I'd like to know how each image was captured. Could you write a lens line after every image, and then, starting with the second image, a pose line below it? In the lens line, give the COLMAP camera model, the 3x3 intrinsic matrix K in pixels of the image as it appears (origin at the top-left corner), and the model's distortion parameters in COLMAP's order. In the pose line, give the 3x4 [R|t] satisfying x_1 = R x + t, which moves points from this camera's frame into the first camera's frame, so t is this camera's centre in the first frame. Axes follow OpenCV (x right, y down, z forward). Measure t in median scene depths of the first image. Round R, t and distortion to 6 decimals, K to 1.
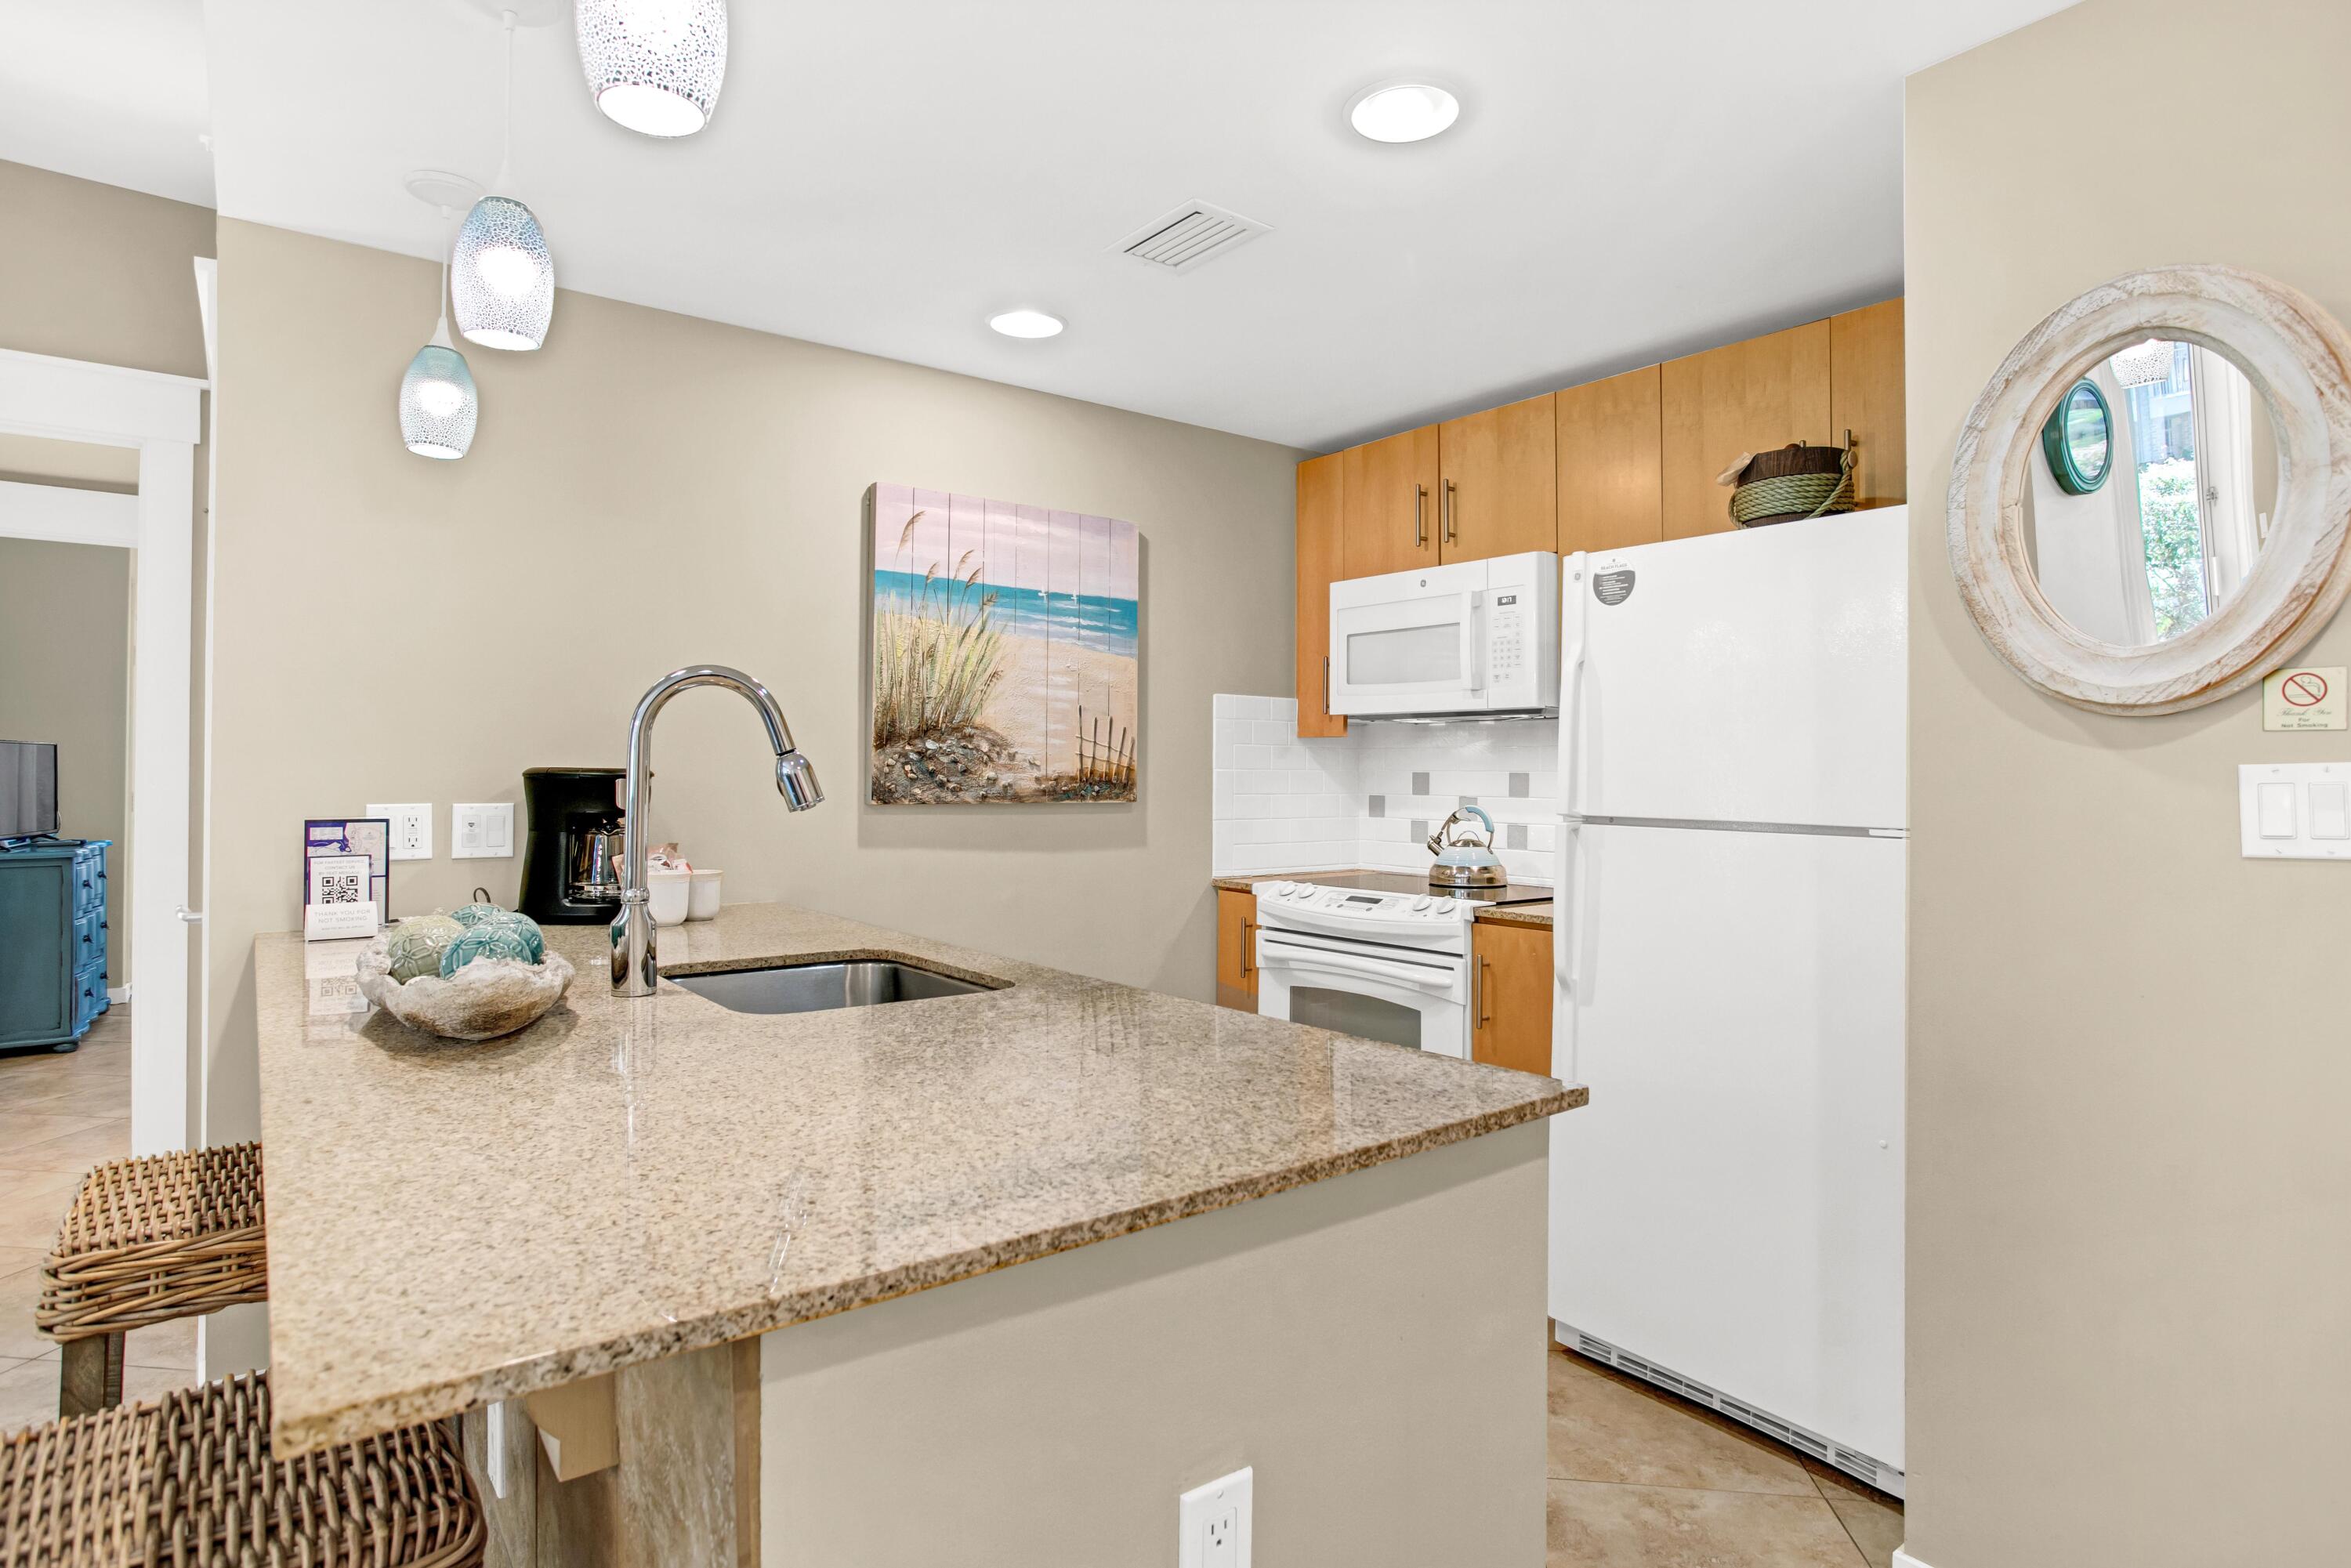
lens RADIAL K [[1215.5, 0, 1162.2], [0, 1215.5, 771.4], [0, 0, 1]] dist [-0.041125, 0.010355]
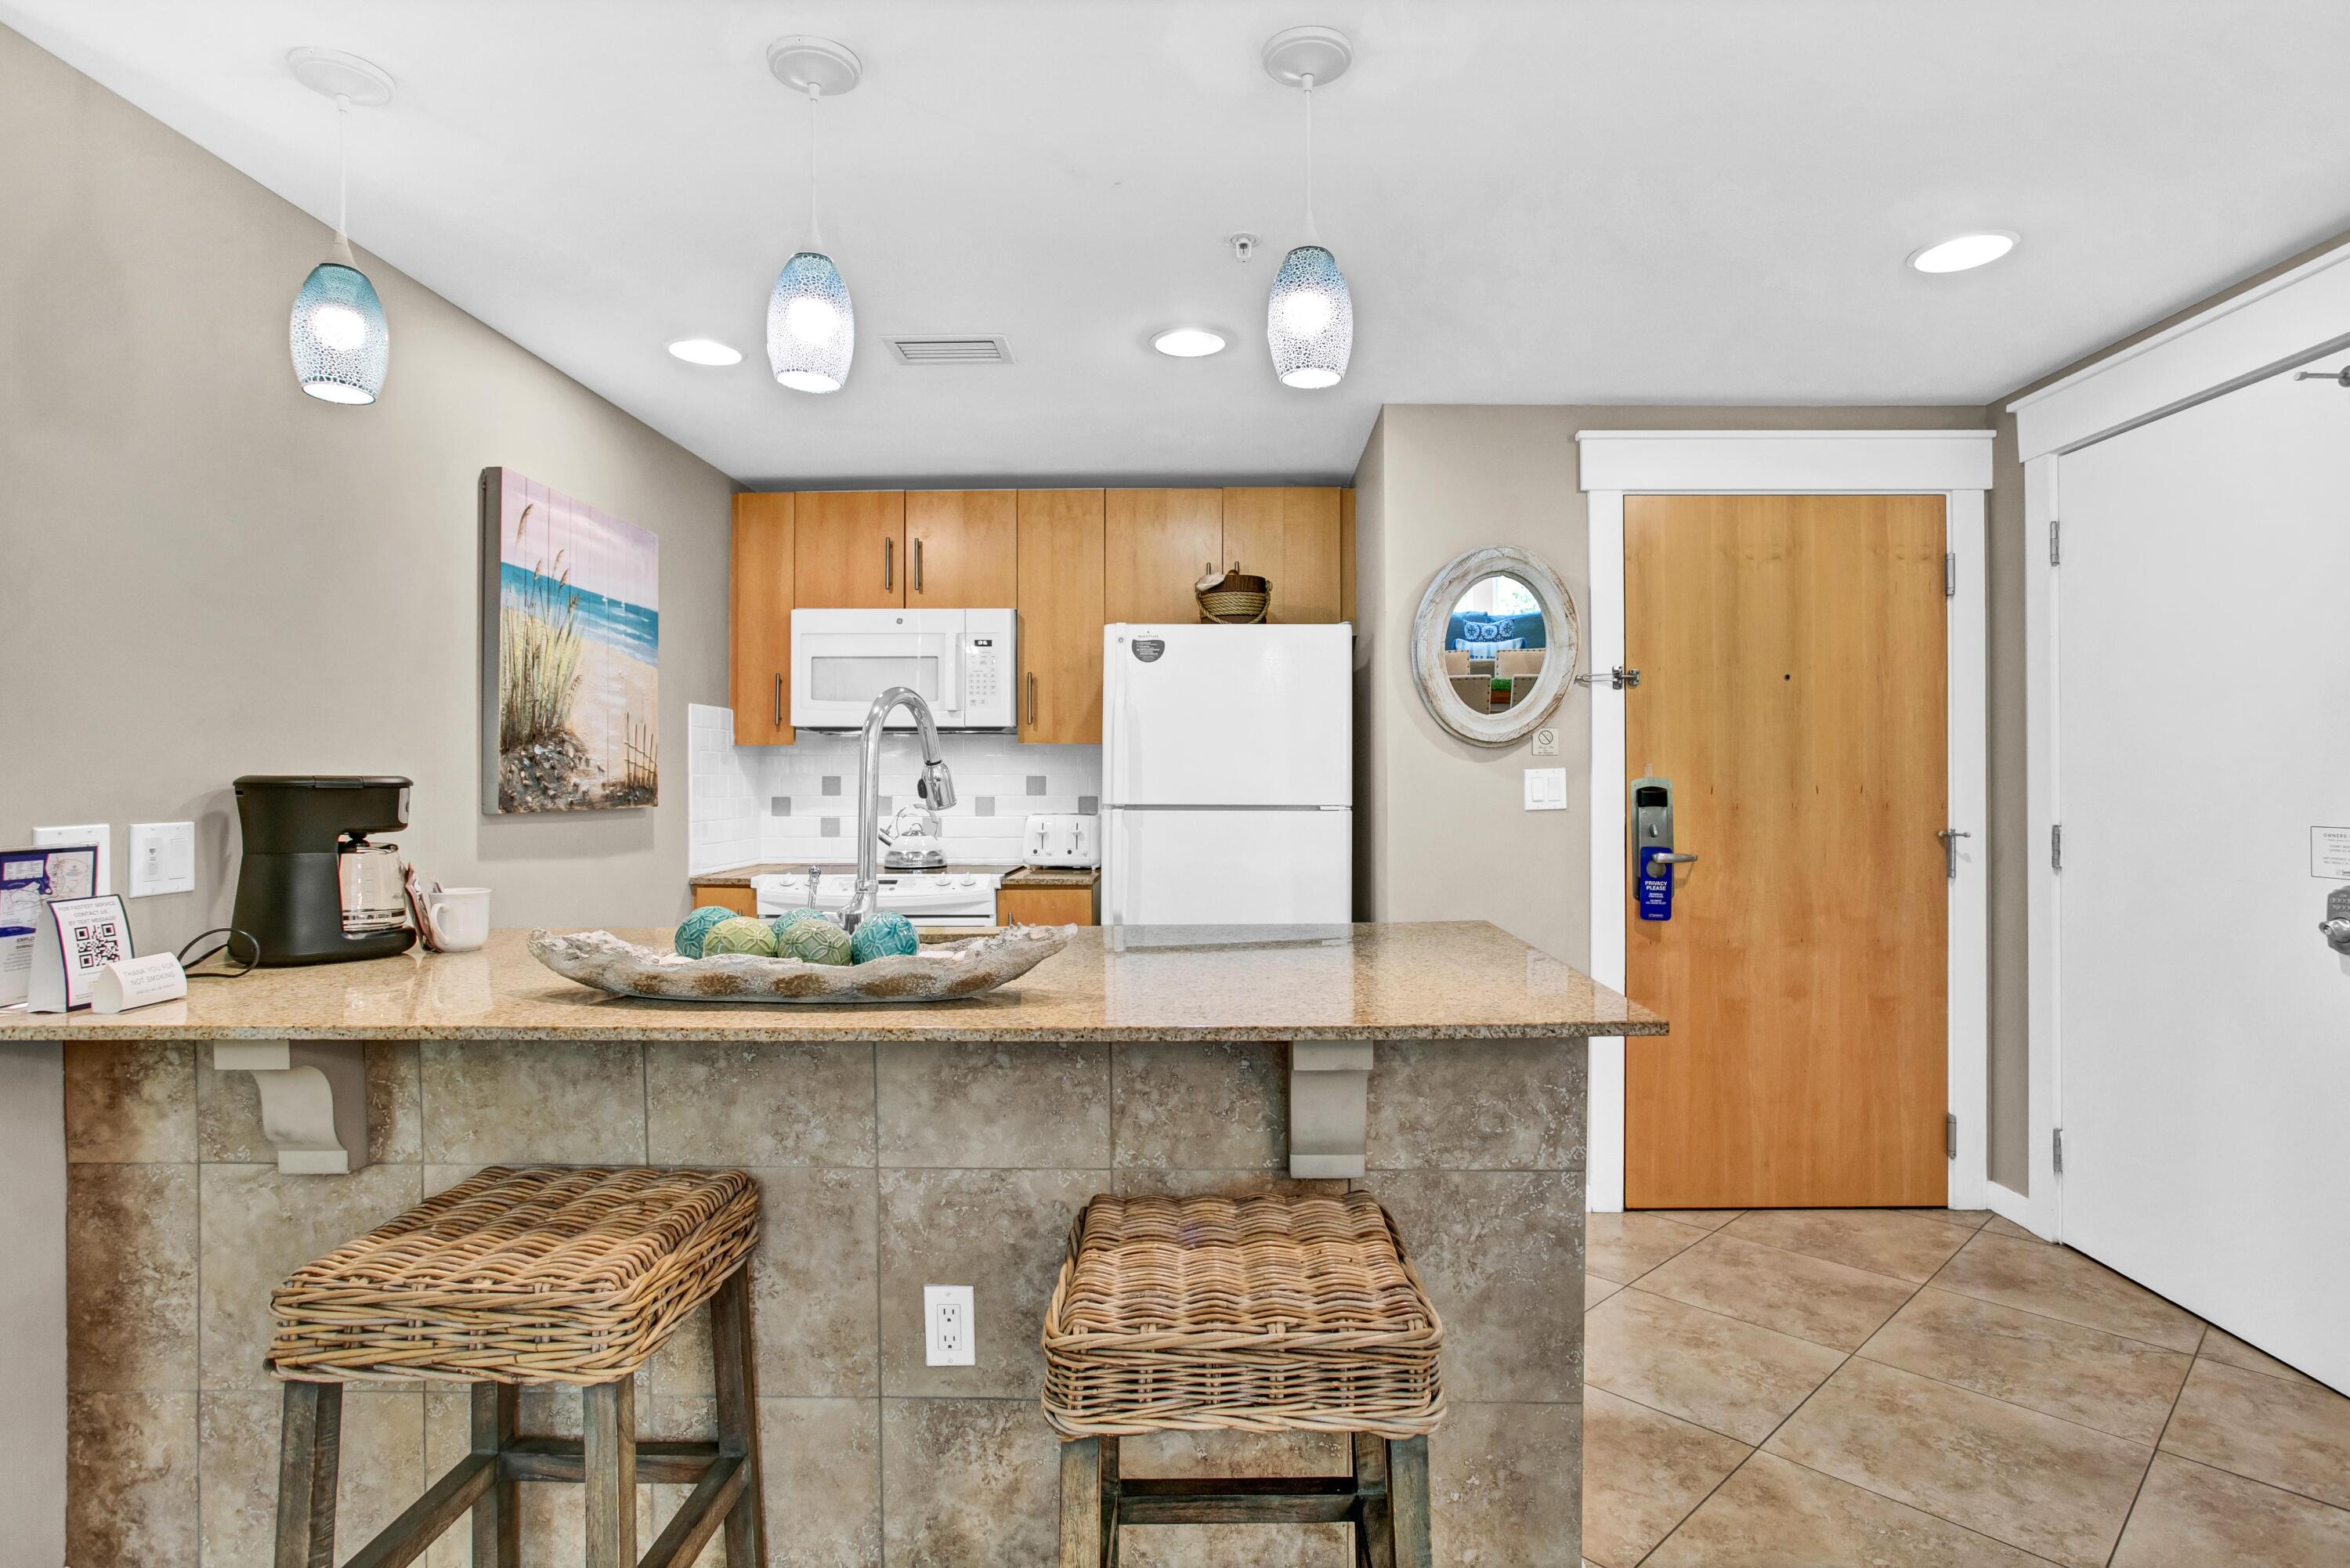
lens RADIAL K [[1215.0, 0, 1163.4], [0, 1215.0, 769.8], [0, 0, 1]] dist [-0.041125, 0.010355]
pose [[0.646927, -0.002893, 0.762546, -0.584615], [0.005689, 0.999983, -0.001033, -0.002597], [-0.762530, 0.005007, 0.646933, 0.012942]]
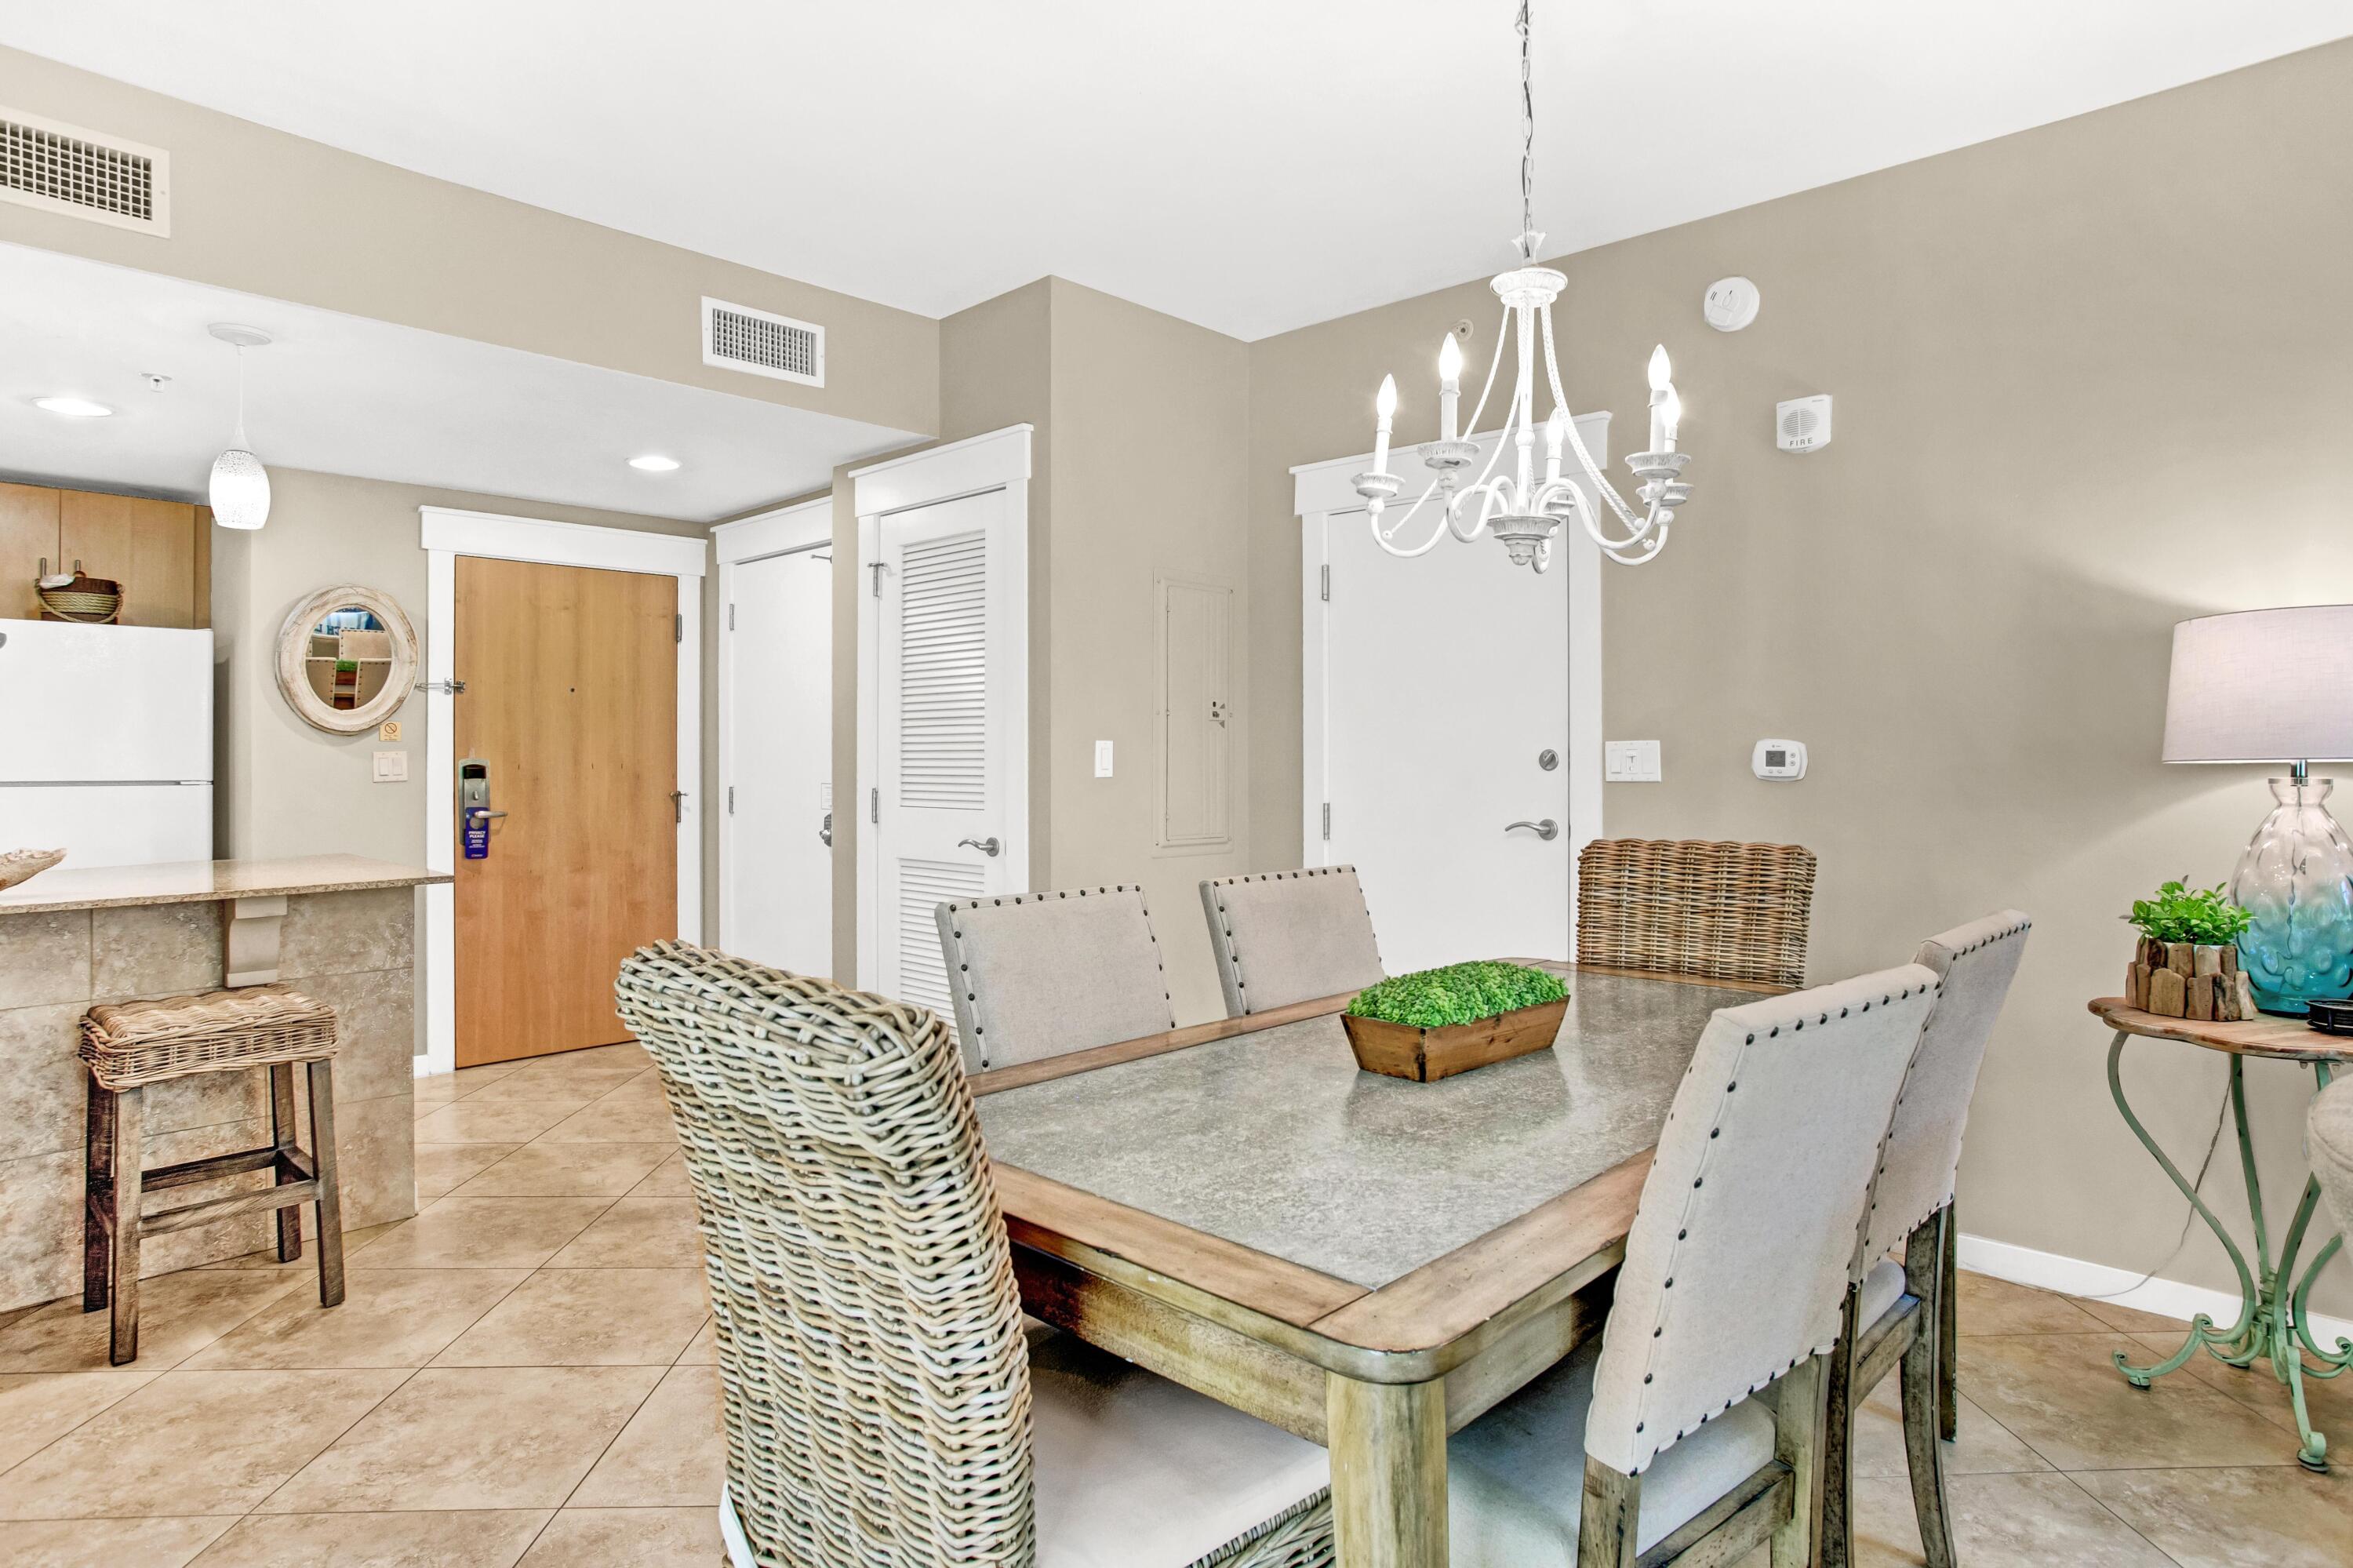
lens RADIAL K [[1354.3, 0, 1190.3], [0, 1354.3, 762.0], [0, 0, 1]] dist [-0.016813, 0.012782]
pose [[-0.136676, -0.009553, 0.990570, -1.278849], [-0.000775, 0.999954, 0.009537, -0.006165], [-0.990615, 0.000536, -0.136678, -0.280233]]
